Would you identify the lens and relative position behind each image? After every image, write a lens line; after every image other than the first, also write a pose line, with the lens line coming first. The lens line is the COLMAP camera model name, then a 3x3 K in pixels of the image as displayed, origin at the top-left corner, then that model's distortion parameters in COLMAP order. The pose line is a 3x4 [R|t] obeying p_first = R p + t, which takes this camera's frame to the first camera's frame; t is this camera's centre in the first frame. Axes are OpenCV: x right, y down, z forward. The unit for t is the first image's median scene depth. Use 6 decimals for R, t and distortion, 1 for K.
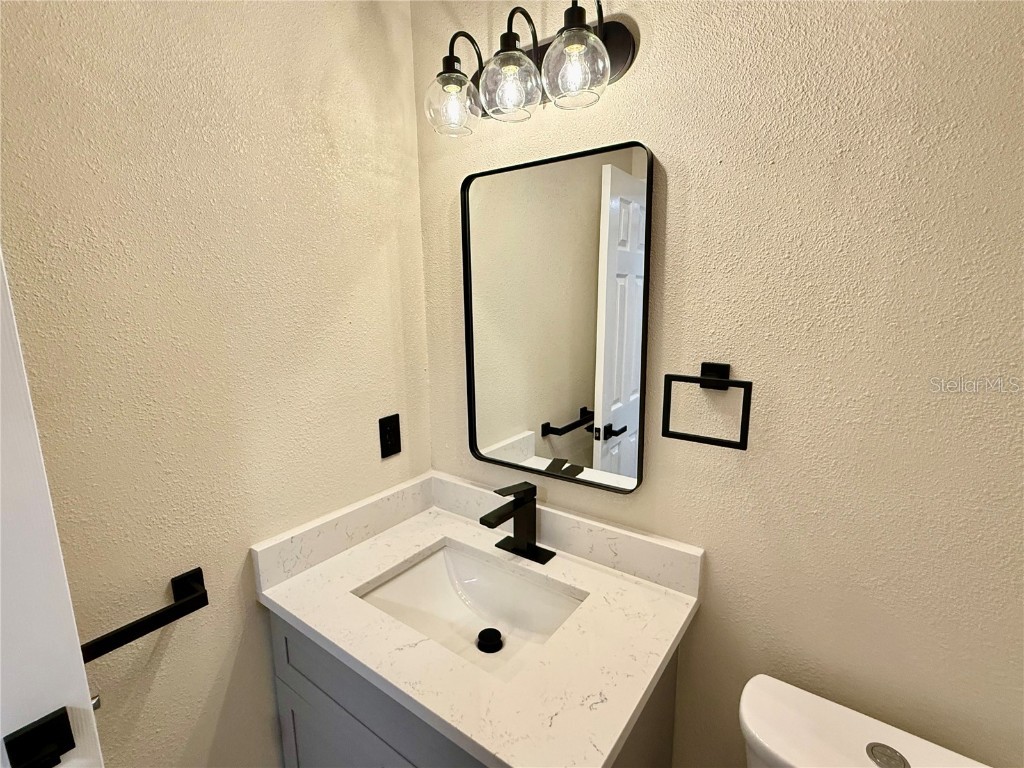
lens RADIAL K [[487.5, 0, 510.4], [0, 487.5, 384.8], [0, 0, 1]] dist [-0.000864, 0.000021]
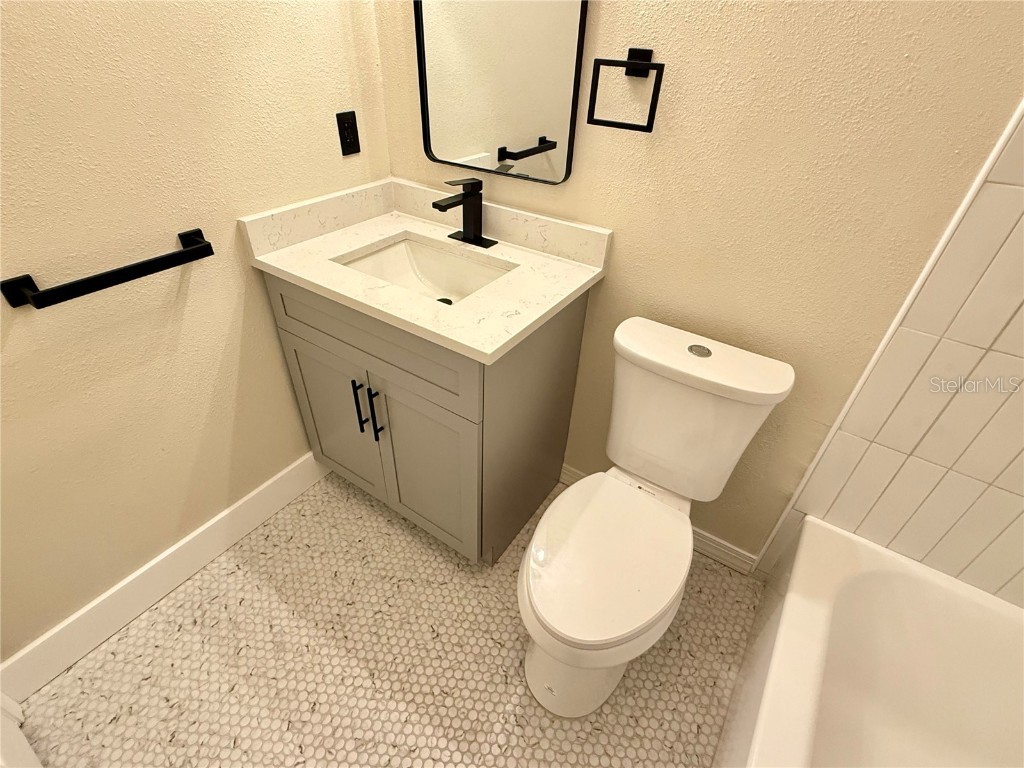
lens RADIAL K [[487.5, 0, 510.4], [0, 487.5, 384.8], [0, 0, 1]] dist [-0.000864, 0.000021]
pose [[0.998028, 0.013264, 0.061351, 0.056339], [-0.038765, 0.898991, 0.436249, 0.138513], [-0.049368, -0.437767, 0.897732, -0.250151]]
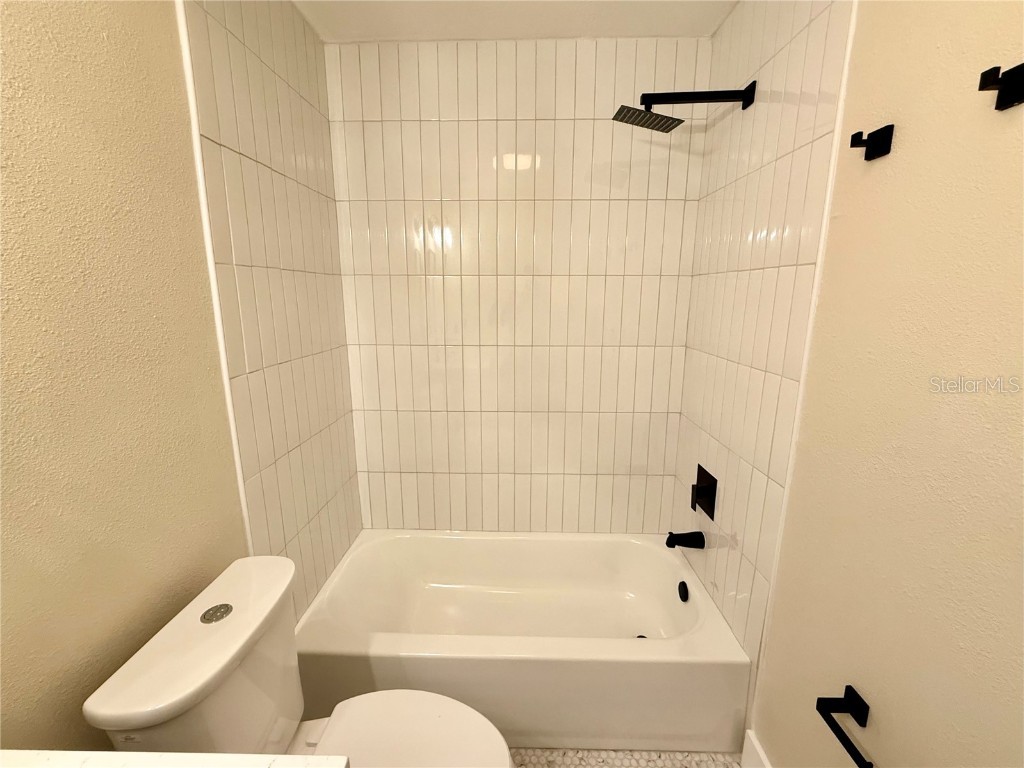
lens RADIAL K [[425.9, 0, 507.1], [0, 425.9, 384.3], [0, 0, 1]] dist [-0.000676, 0.000476]
pose [[-0.573204, -0.157429, 0.804147, -0.317438], [0.160663, 0.940729, 0.298690, -0.019068], [-0.803508, 0.300407, -0.513937, 0.502462]]
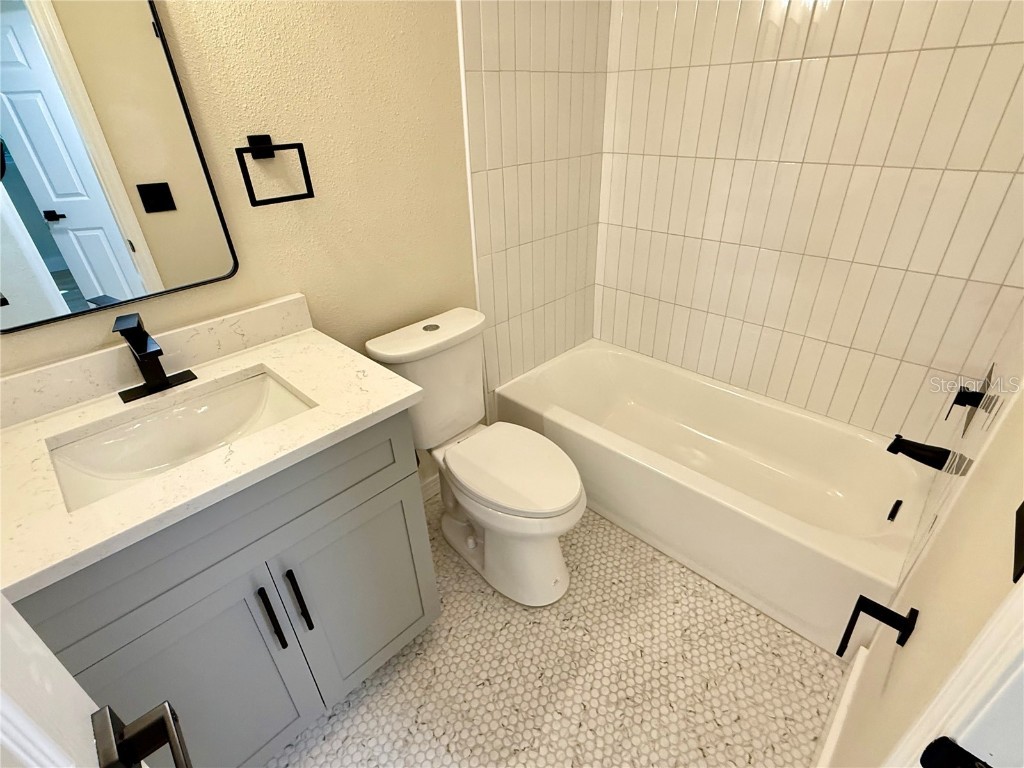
lens RADIAL K [[487.5, 0, 510.4], [0, 487.5, 384.8], [0, 0, 1]] dist [-0.000864, 0.000021]
pose [[0.138454, -0.492646, 0.859145, -0.702158], [0.216522, 0.861571, 0.459144, 0.058674], [-0.966410, 0.122453, 0.225956, 0.150873]]
